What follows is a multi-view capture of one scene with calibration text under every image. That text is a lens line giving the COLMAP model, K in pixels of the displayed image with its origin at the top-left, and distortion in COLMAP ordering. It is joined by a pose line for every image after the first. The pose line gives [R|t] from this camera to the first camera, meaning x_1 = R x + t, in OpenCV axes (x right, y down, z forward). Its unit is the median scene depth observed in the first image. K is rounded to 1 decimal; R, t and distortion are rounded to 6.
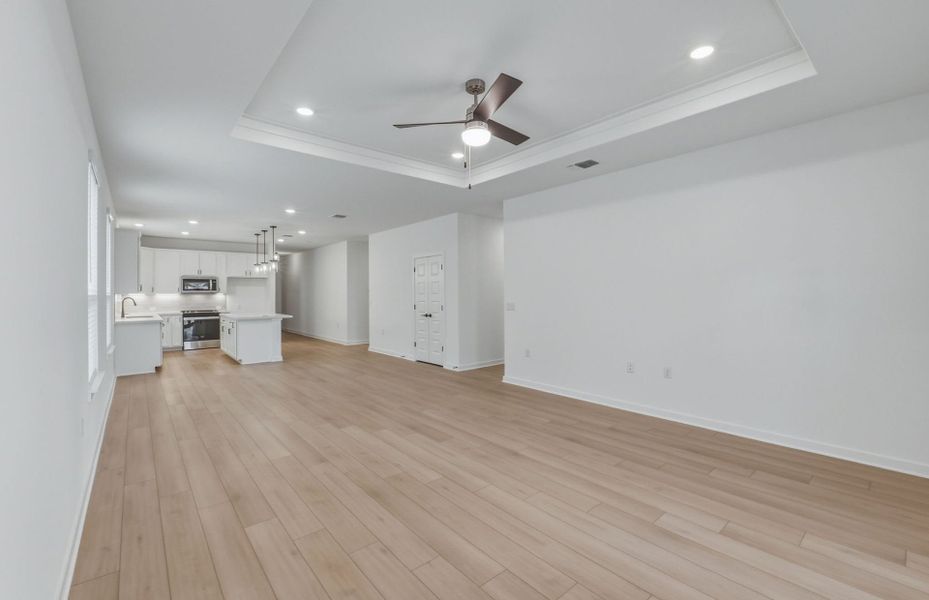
lens RADIAL K [[397.0, 0, 467.9], [0, 397.0, 294.2], [0, 0, 1]] dist [-0.000758, -0.000108]
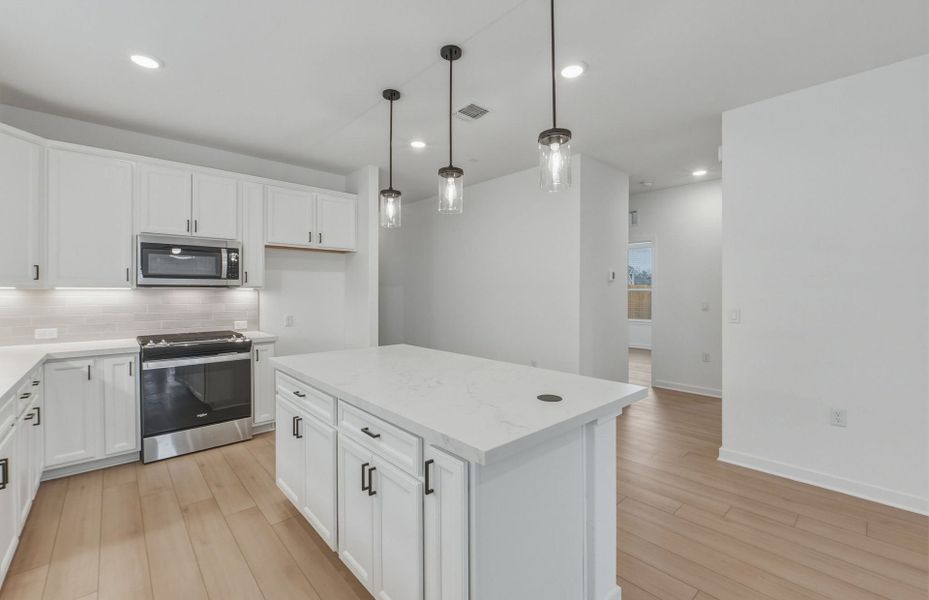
lens RADIAL K [[397.0, 0, 467.9], [0, 397.0, 294.2], [0, 0, 1]] dist [-0.000758, -0.000108]
pose [[0.999412, 0.005818, 0.033786, -0.454849], [-0.006060, 0.999957, 0.007058, 0.000916], [-0.033743, -0.007258, 0.999404, 0.656926]]
